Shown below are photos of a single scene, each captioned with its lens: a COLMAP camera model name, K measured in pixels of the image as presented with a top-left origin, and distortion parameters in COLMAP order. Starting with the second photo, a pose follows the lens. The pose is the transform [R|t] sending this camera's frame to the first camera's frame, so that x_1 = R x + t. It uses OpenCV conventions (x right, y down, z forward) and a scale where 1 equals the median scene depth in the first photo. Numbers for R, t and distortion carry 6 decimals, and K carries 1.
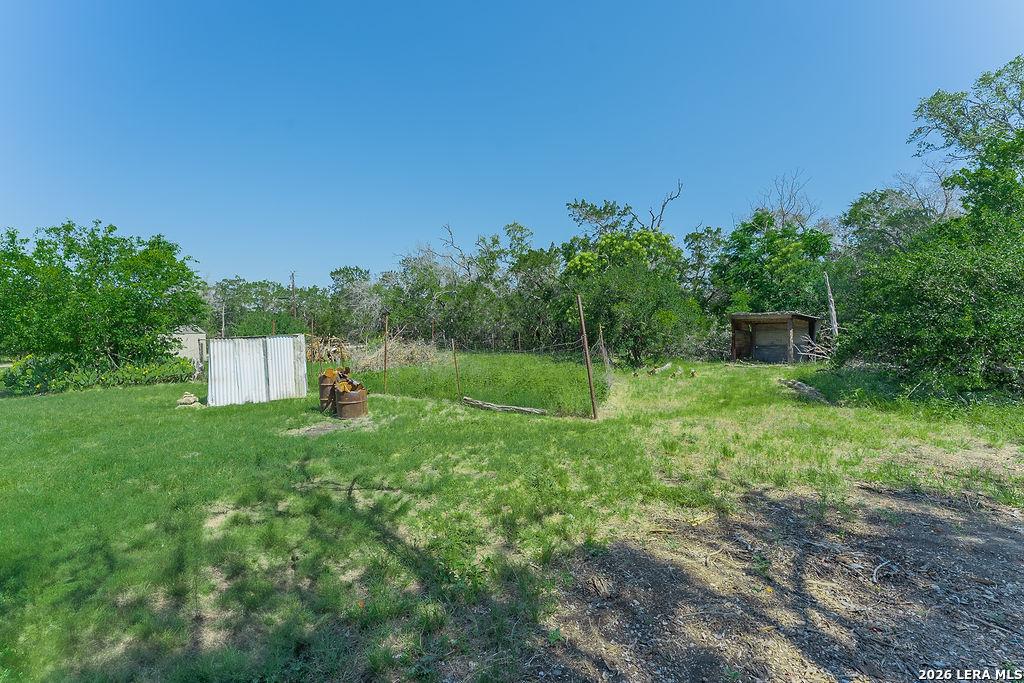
lens RADIAL K [[431.3, 0, 510.8], [0, 431.3, 337.1], [0, 0, 1]] dist [0.001256, 0.000344]
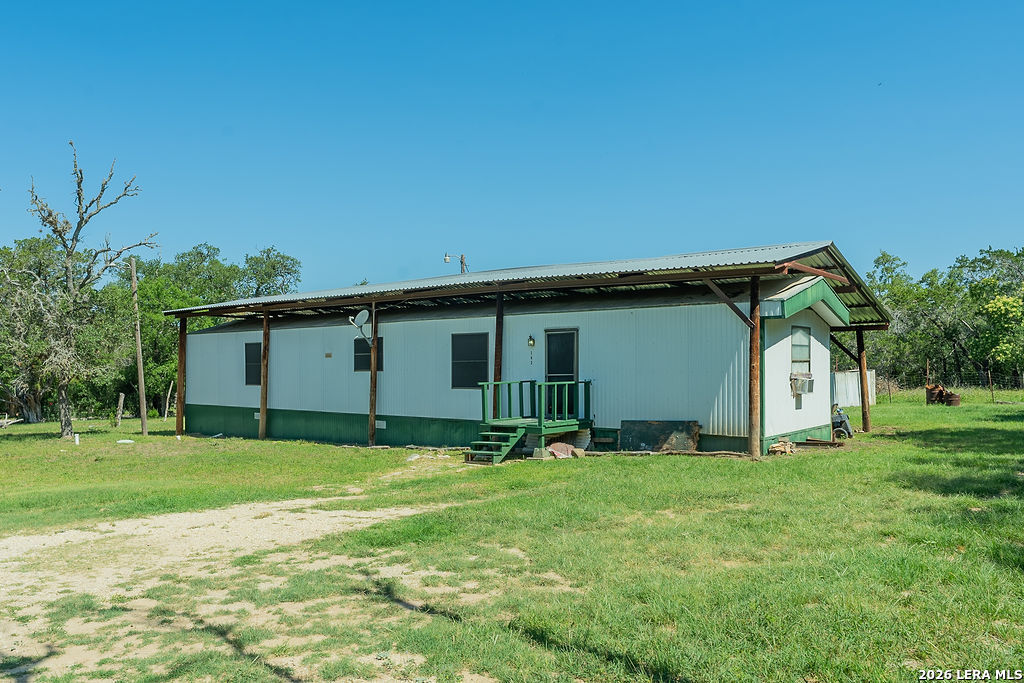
lens RADIAL K [[787.4, 0, 475.3], [0, 787.4, 358.3], [0, 0, 1]] dist [0.000149, 0.001027]
pose [[0.968272, -0.013498, -0.249535, -0.809152], [0.003675, 0.999201, -0.039788, 0.044116], [0.249873, 0.037608, 0.967548, -1.615297]]
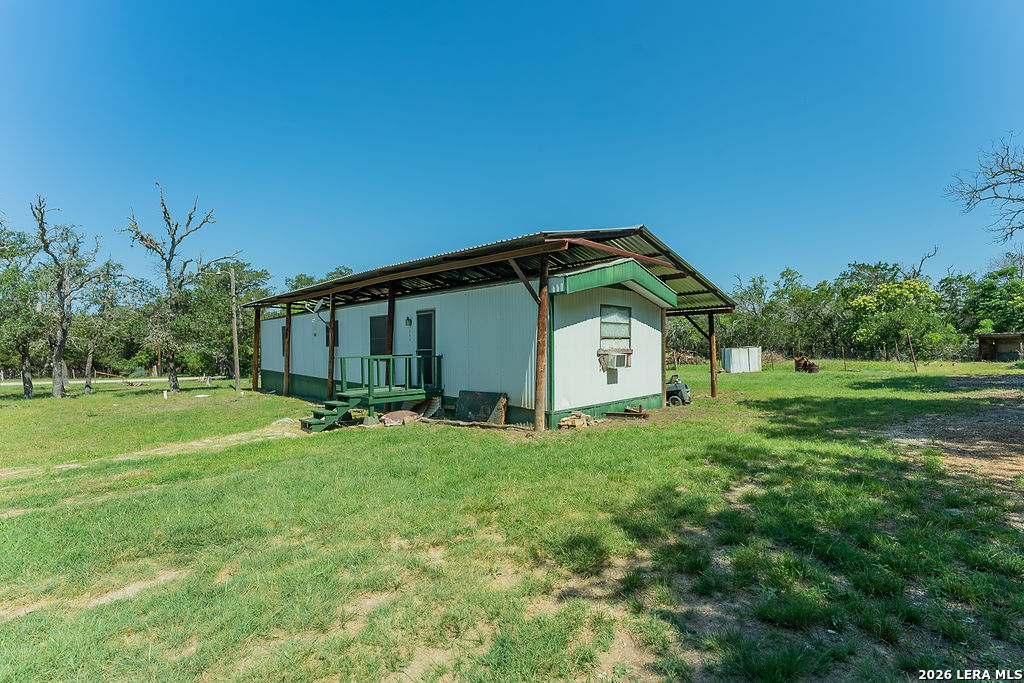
lens RADIAL K [[481.4, 0, 507.6], [0, 481.4, 356.0], [0, 0, 1]] dist [-0.002399, 0.000832]
pose [[0.951460, -0.001996, -0.307767, -0.598051], [0.000447, 0.999987, -0.005104, 0.038115], [0.307774, 0.004719, 0.951448, -1.223378]]
